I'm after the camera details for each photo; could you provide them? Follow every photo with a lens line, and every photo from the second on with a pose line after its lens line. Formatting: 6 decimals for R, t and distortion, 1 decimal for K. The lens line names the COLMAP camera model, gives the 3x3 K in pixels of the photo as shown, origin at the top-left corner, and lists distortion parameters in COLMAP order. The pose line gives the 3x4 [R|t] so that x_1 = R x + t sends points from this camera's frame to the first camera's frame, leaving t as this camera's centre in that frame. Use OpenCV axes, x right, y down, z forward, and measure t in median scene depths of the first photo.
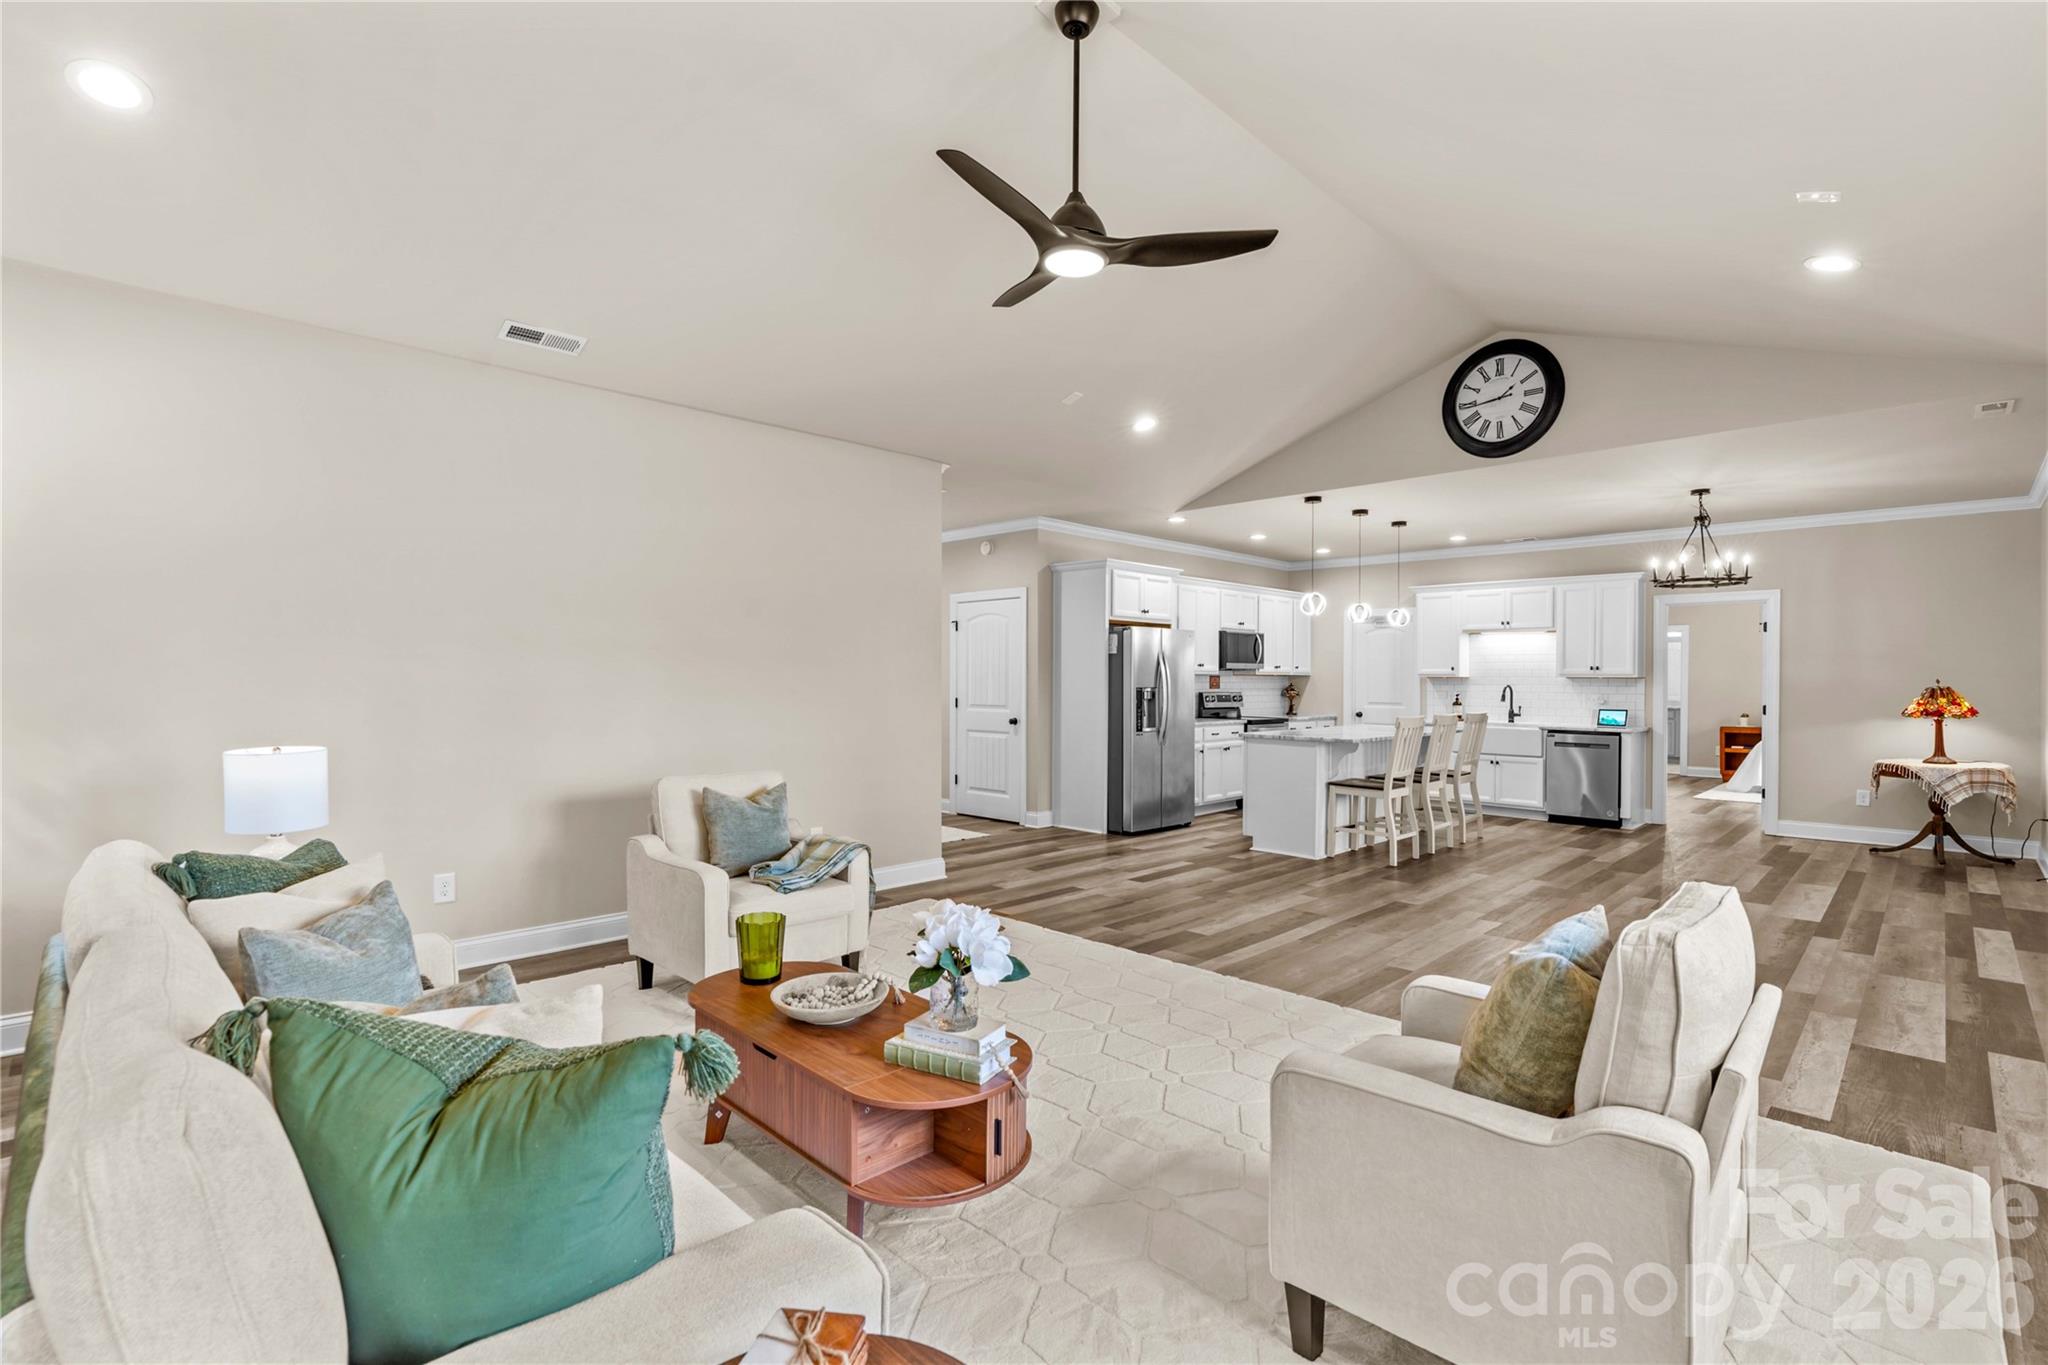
lens RADIAL K [[942.5, 0, 1016.9], [0, 942.5, 680.8], [0, 0, 1]] dist [-0.017684, 0.006977]
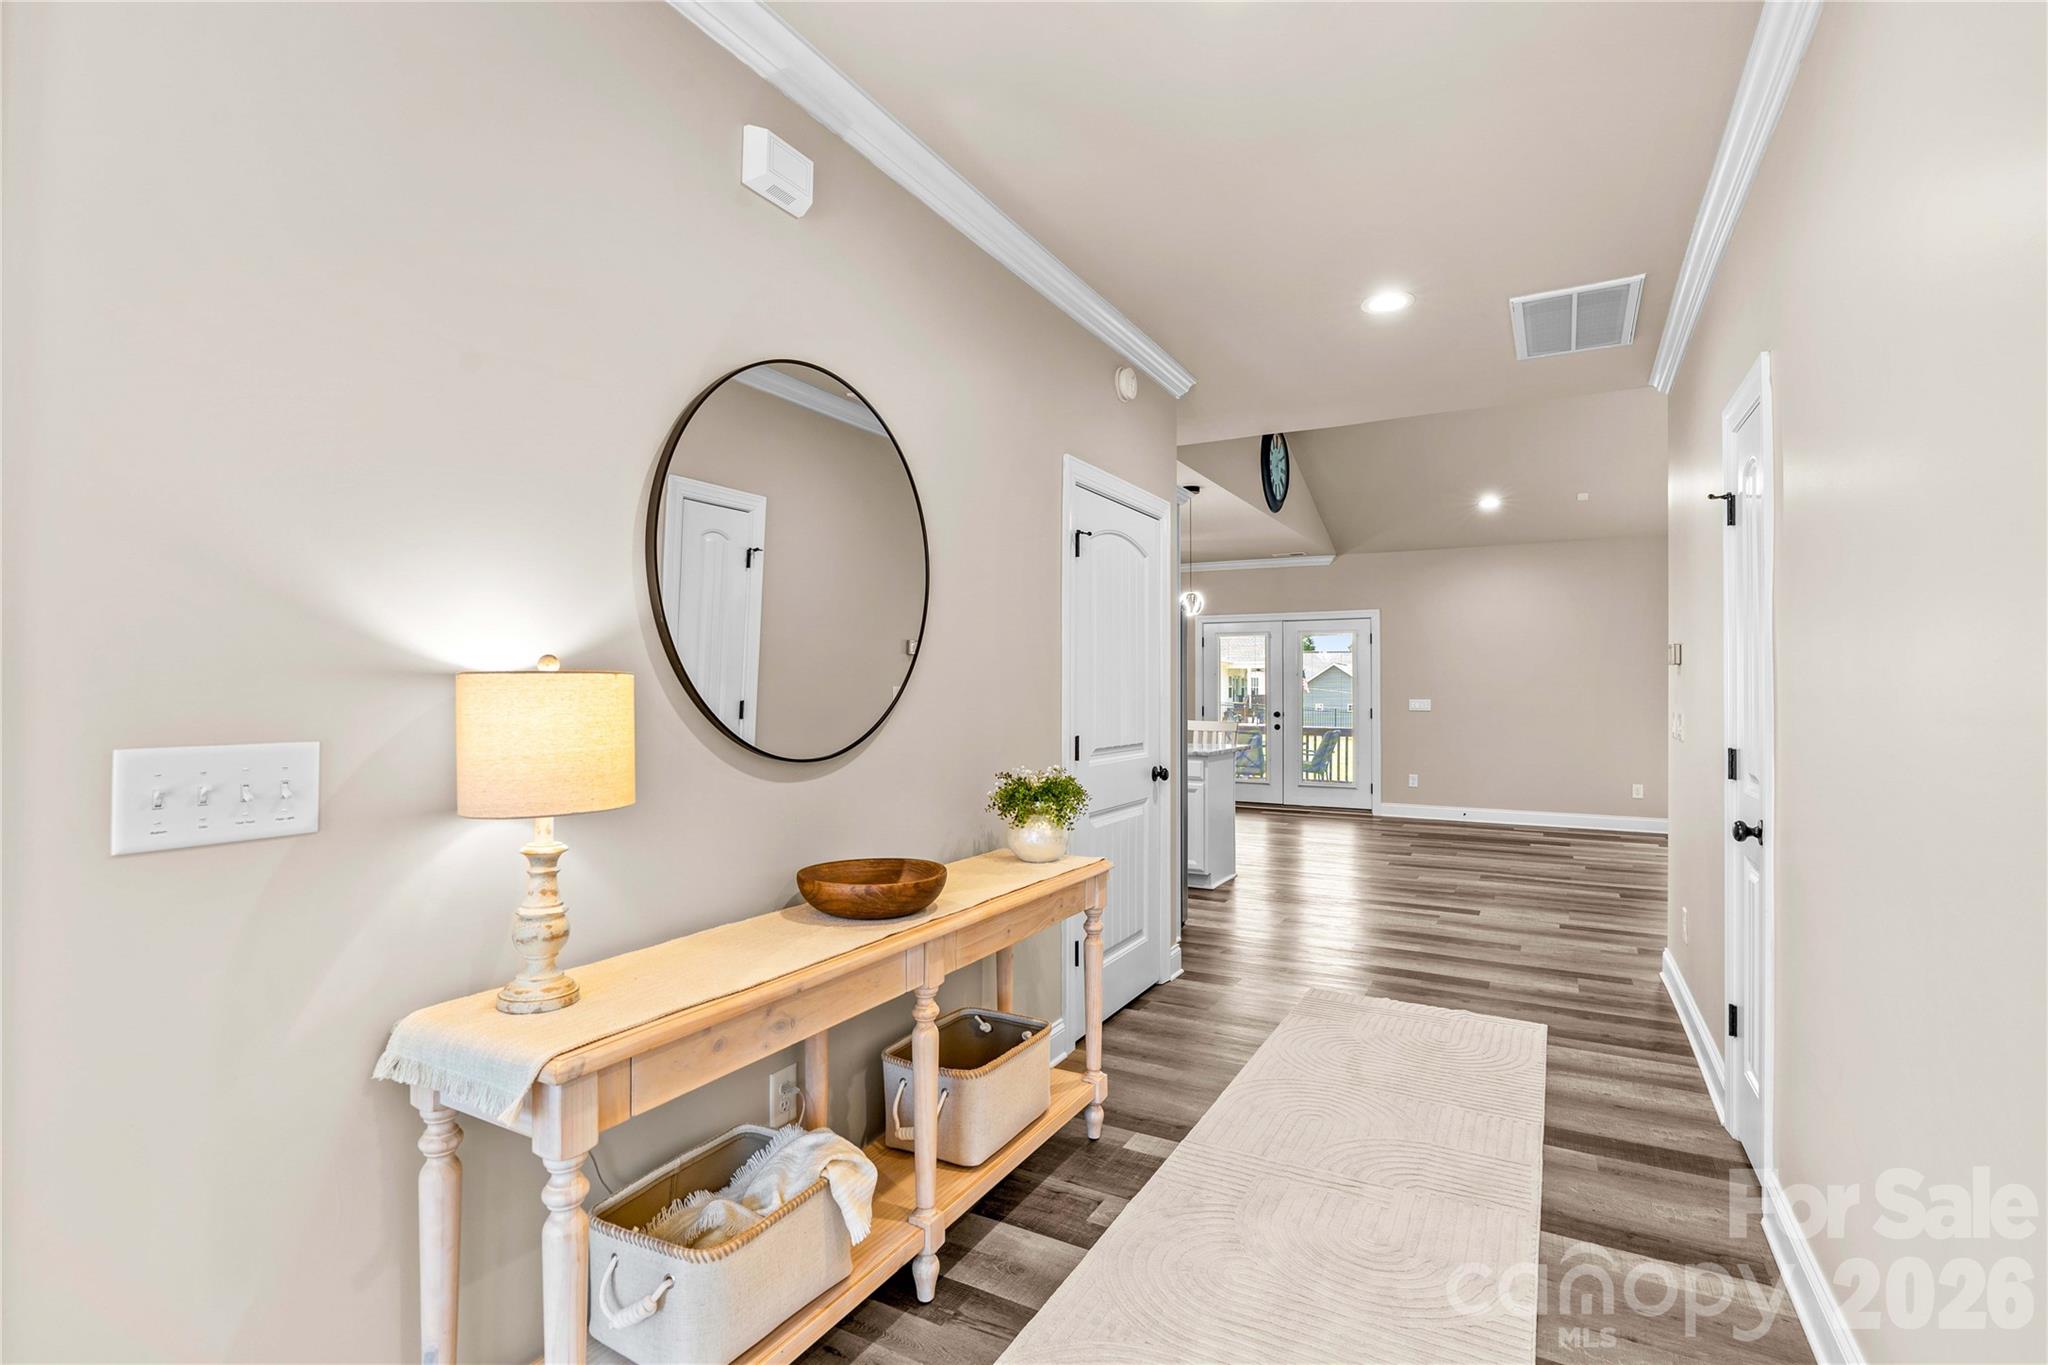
lens RADIAL K [[942.5, 0, 1018.5], [0, 942.5, 656.1], [0, 0, 1]] dist [-0.017684, 0.006977]
pose [[-0.262192, 0.028400, 0.964598, -0.447882], [-0.005373, 0.999508, -0.030889, -0.000939], [-0.965001, -0.013281, -0.261911, 1.186306]]
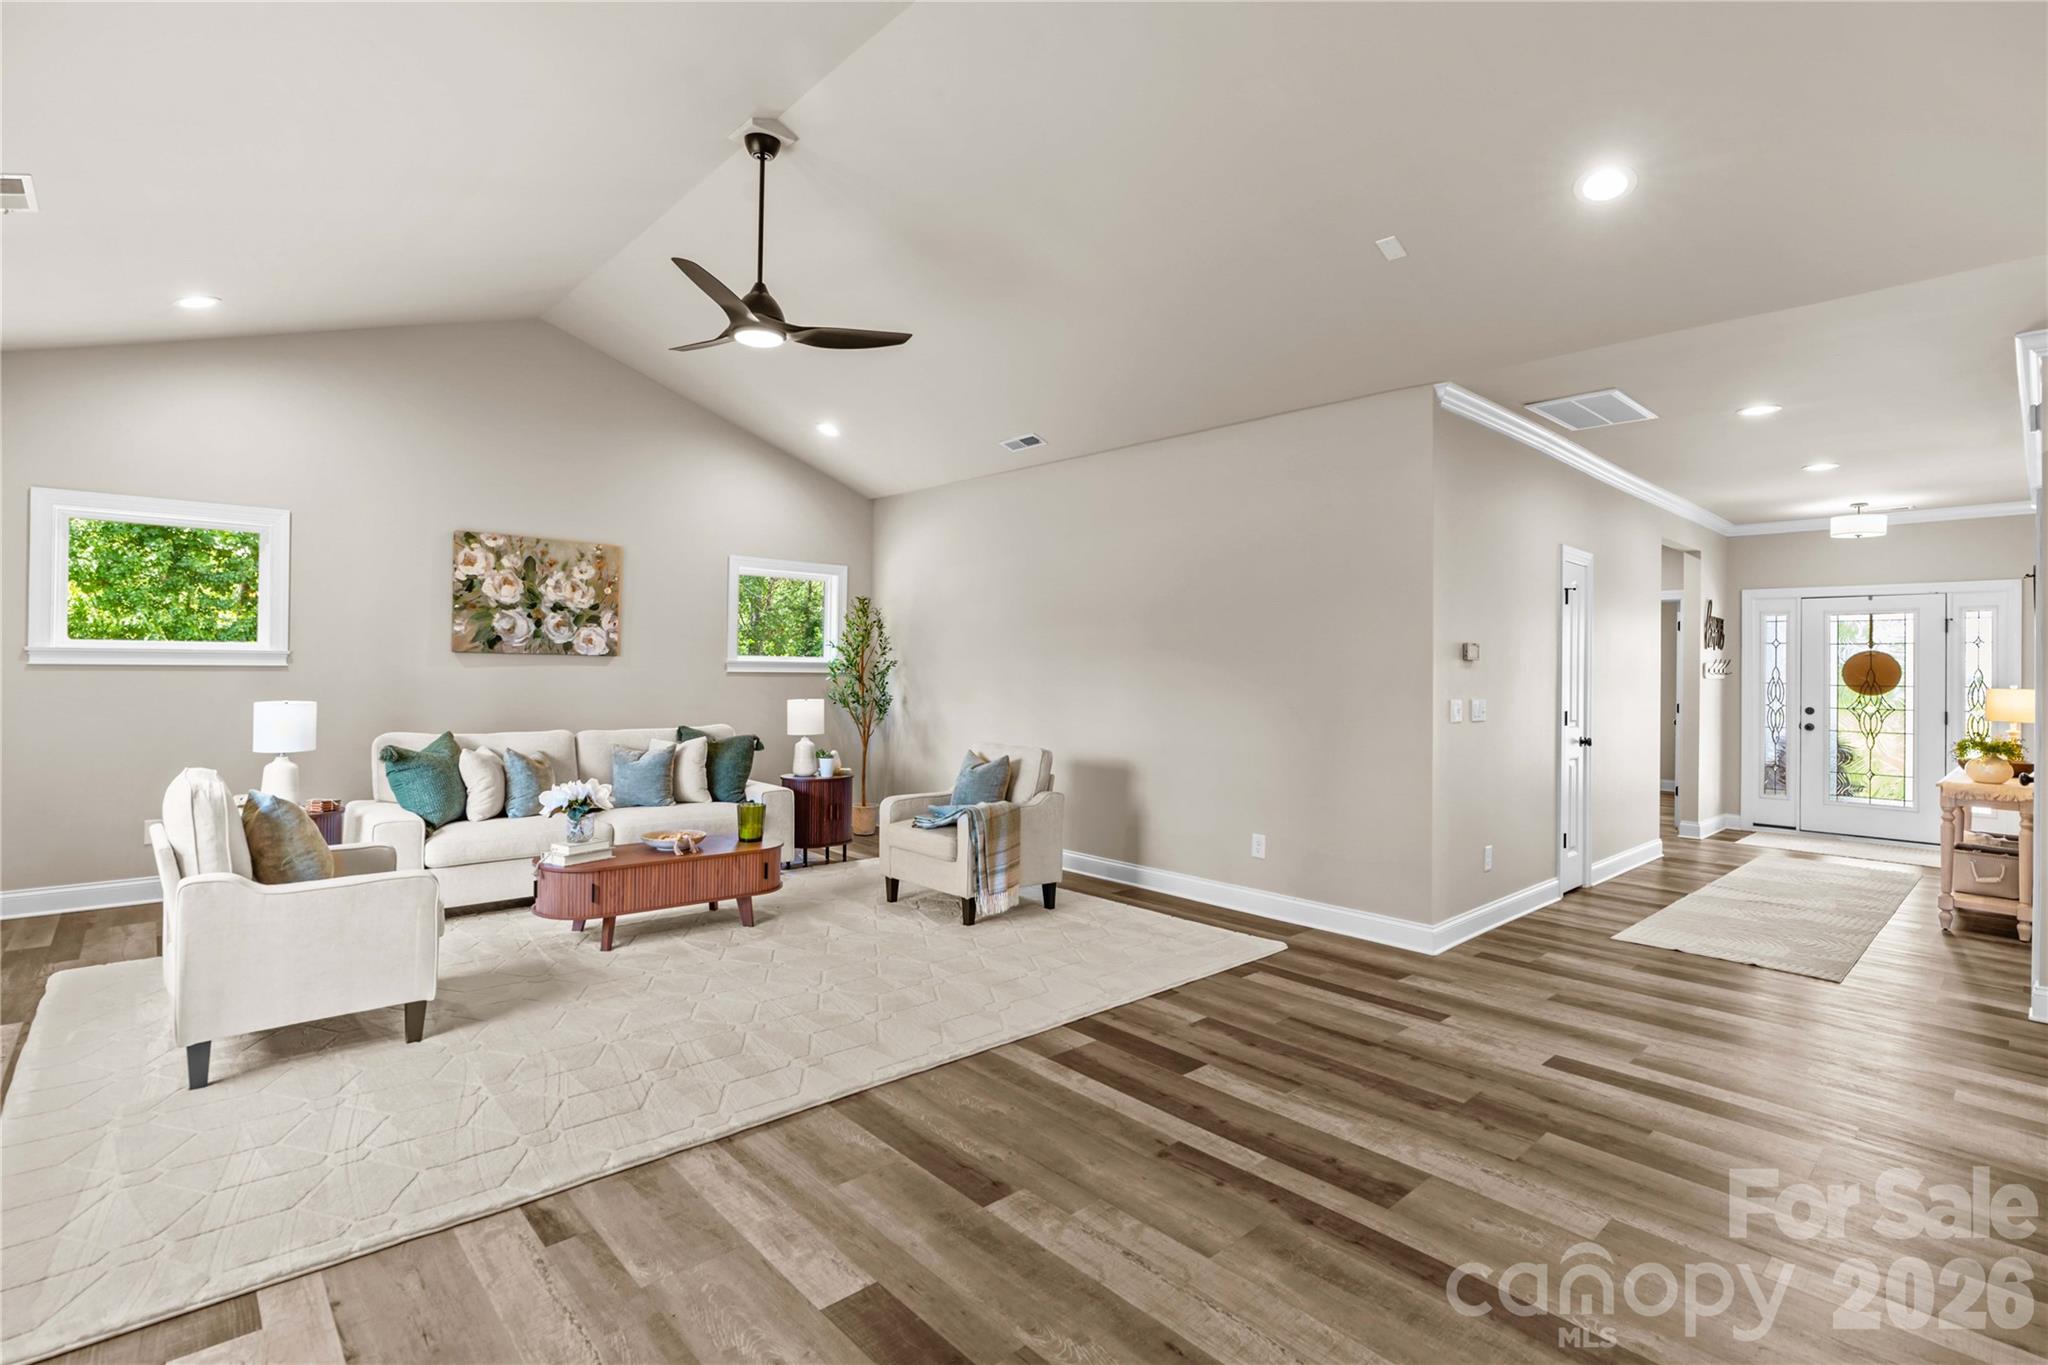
lens RADIAL K [[942.5, 0, 1013.7], [0, 942.5, 666.0], [0, 0, 1]] dist [-0.017684, 0.006977]
pose [[-0.046167, -0.012800, -0.998852, 0.476694], [-0.019892, 0.999731, -0.011892, 0.002412], [0.998736, 0.019320, -0.046409, 0.513251]]
